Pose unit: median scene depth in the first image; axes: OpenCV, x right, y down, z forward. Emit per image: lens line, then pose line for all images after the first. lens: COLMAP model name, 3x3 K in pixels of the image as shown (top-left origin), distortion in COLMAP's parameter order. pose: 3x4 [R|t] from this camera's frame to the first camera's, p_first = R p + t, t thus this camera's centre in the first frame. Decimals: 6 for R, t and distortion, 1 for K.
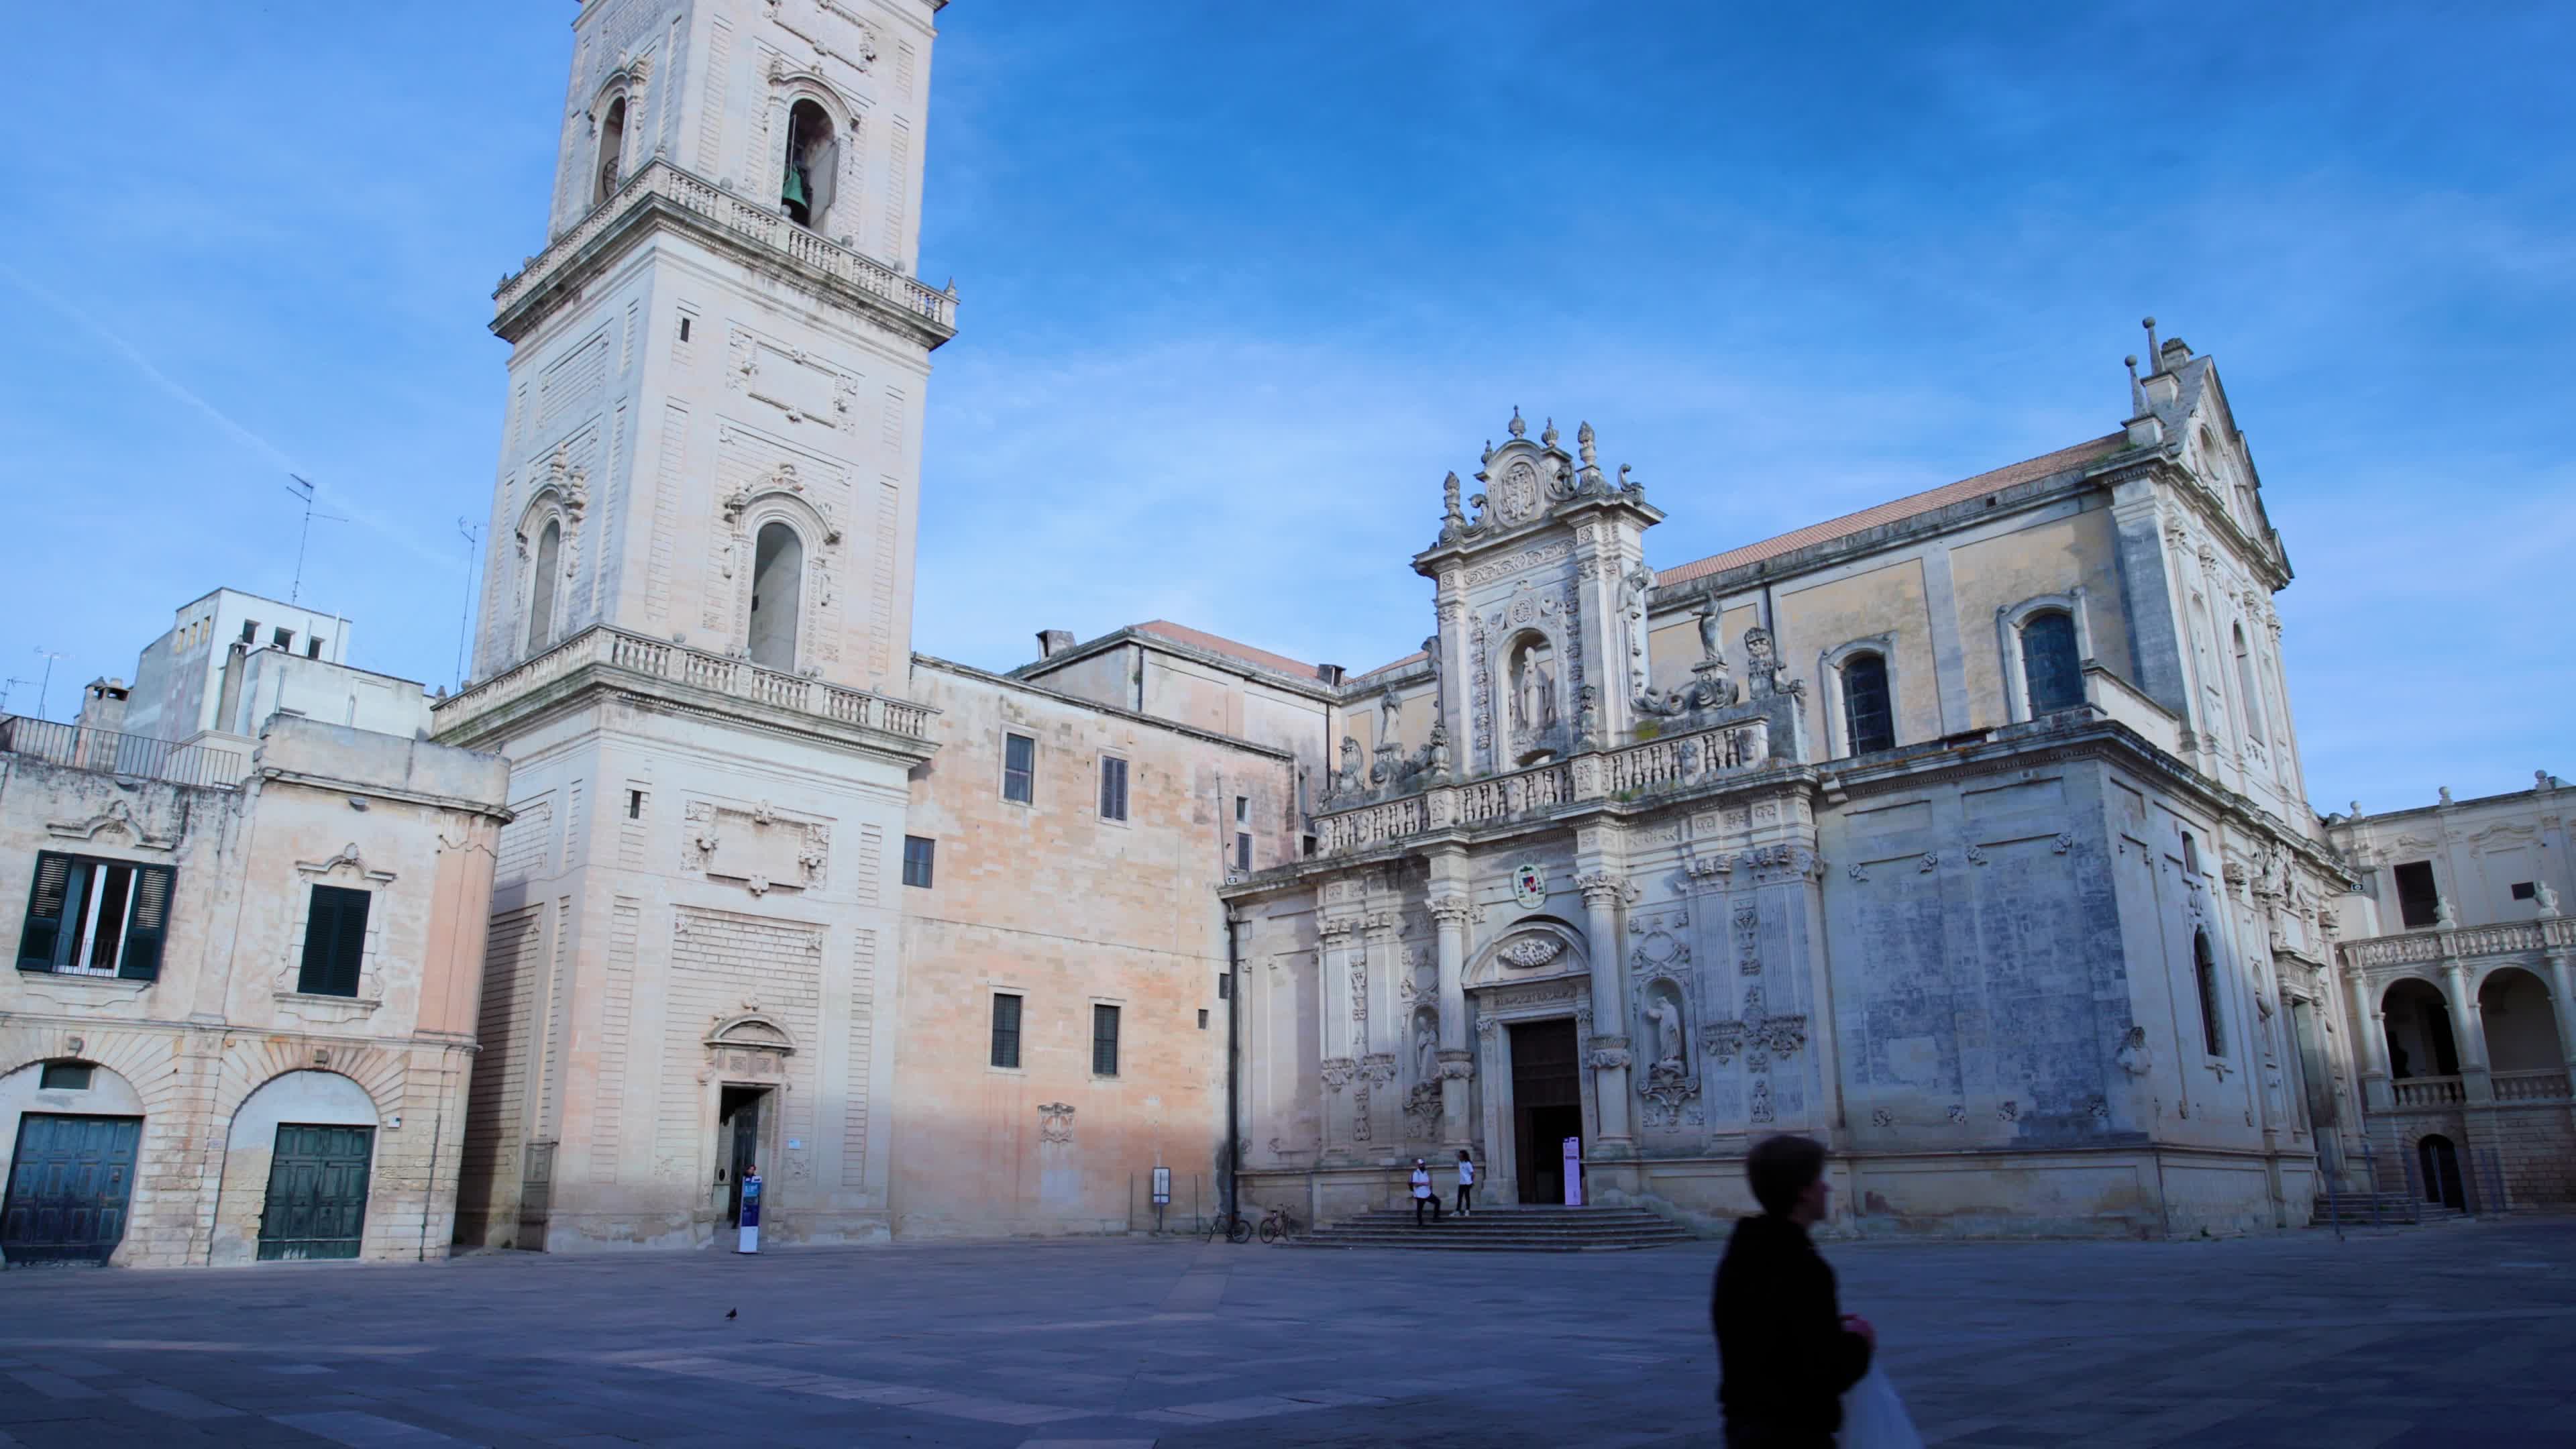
lens RADIAL K [[1645.0, 0, 1281.0], [0, 1645.0, 737.0], [0, 0, 1]] dist [-0.056001, 0.024811]
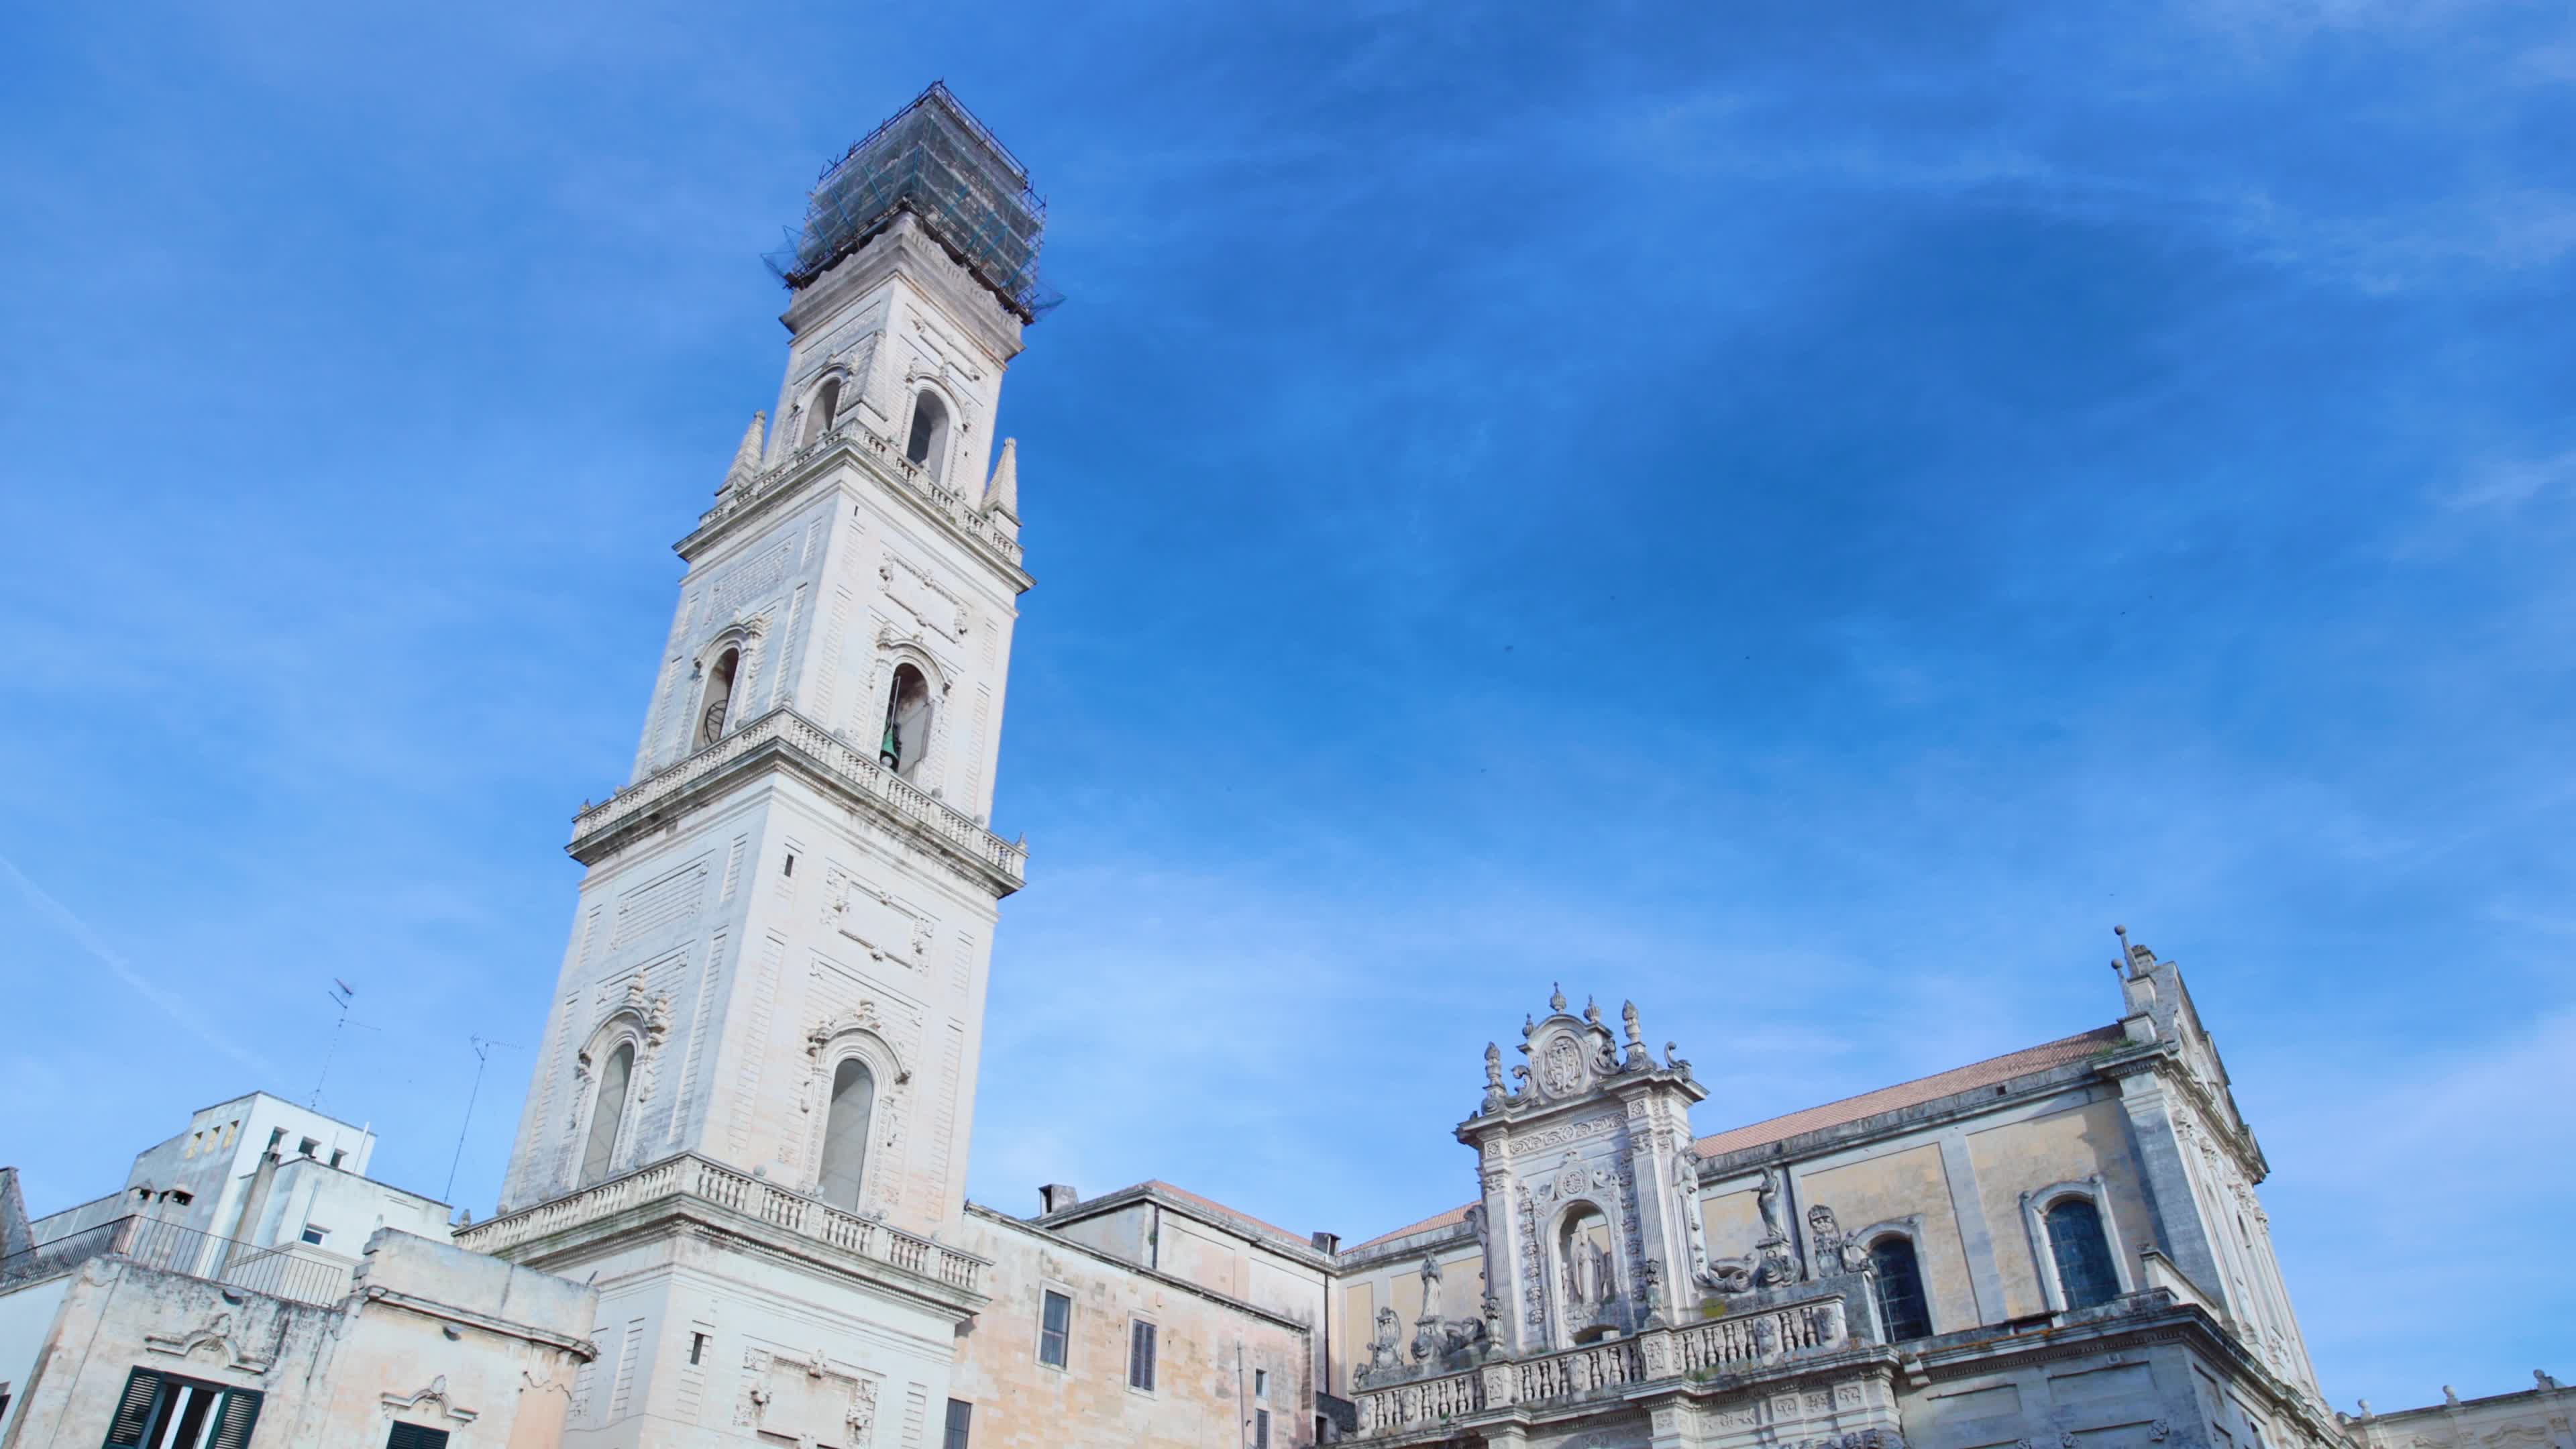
lens RADIAL K [[1645.0, 0, 1281.0], [0, 1645.0, 737.0], [0, 0, 1]] dist [-0.056001, 0.024811]
pose [[0.995080, 0.062512, 0.076859, -0.132415], [-0.033025, 0.940725, -0.337559, 0.012228], [-0.093404, 0.333360, 0.938161, -0.026847]]
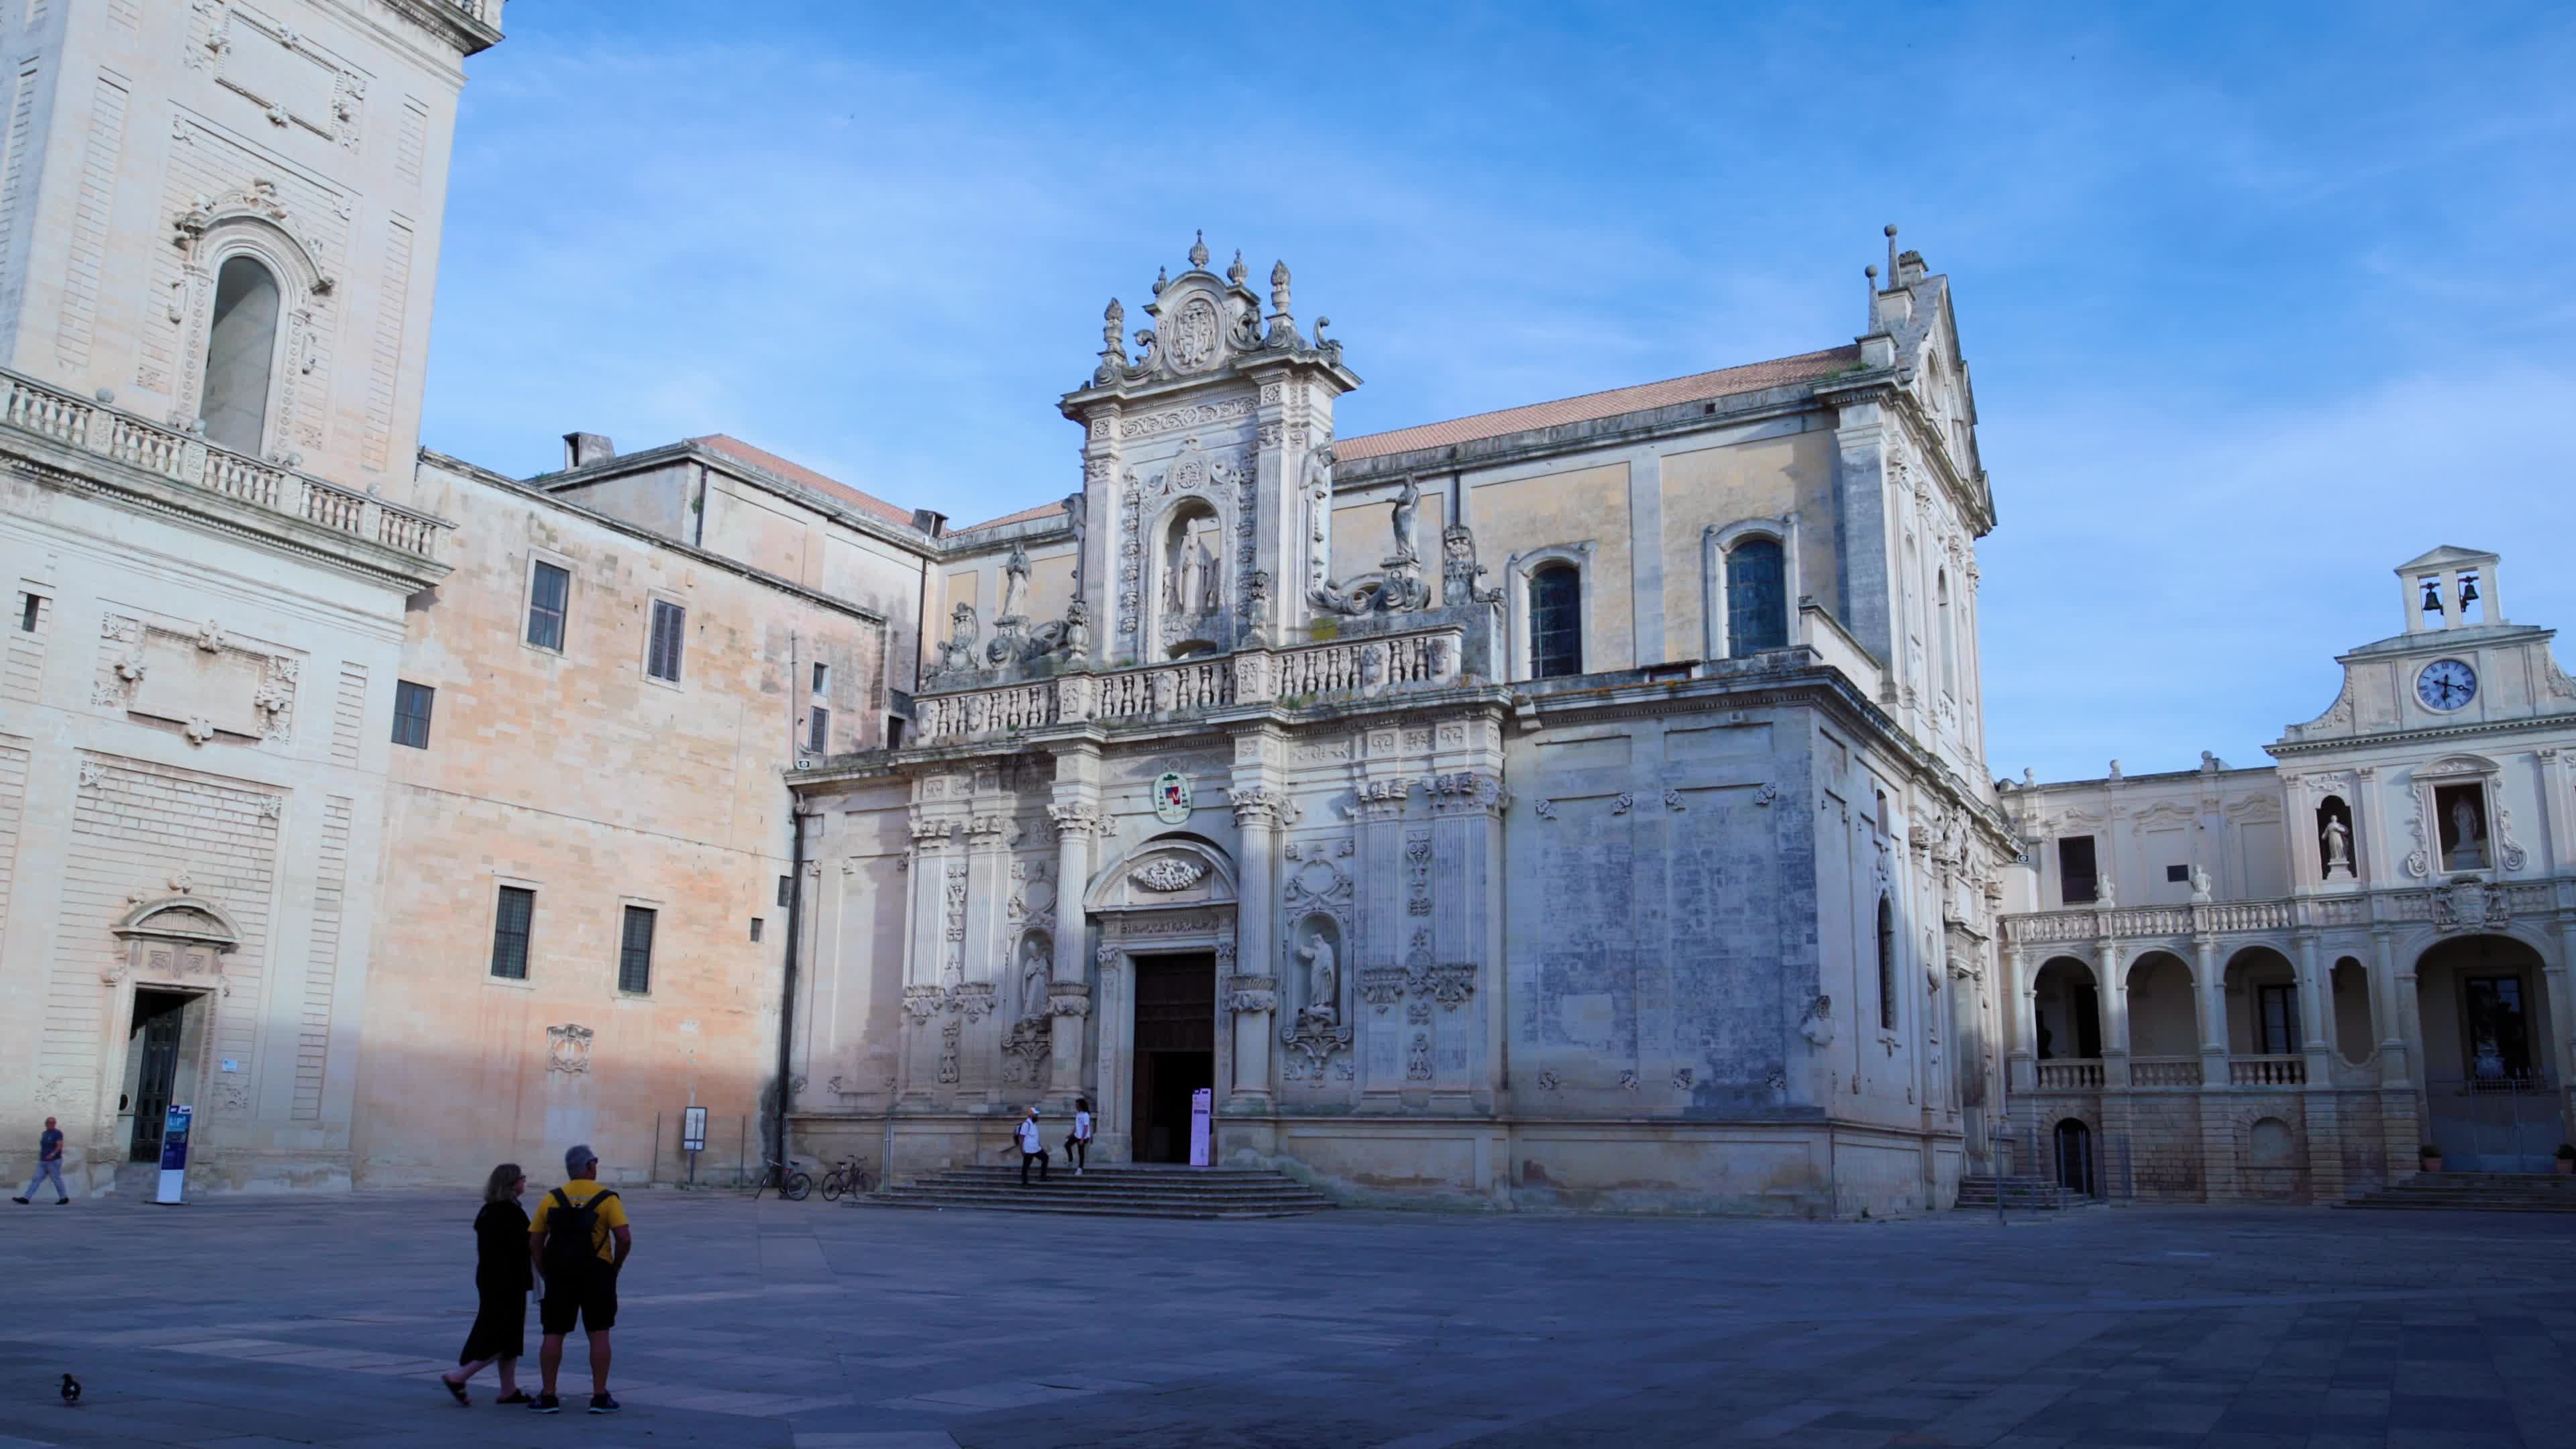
lens RADIAL K [[1964.8, 0, 1281.2], [0, 1964.8, 736.5], [0, 0, 1]] dist [-0.043588, 0.036901]
pose [[0.966864, 0.074142, 0.244288, -0.046144], [-0.090386, 0.994334, 0.055954, -0.003452], [-0.238755, -0.076180, 0.968087, -0.005544]]
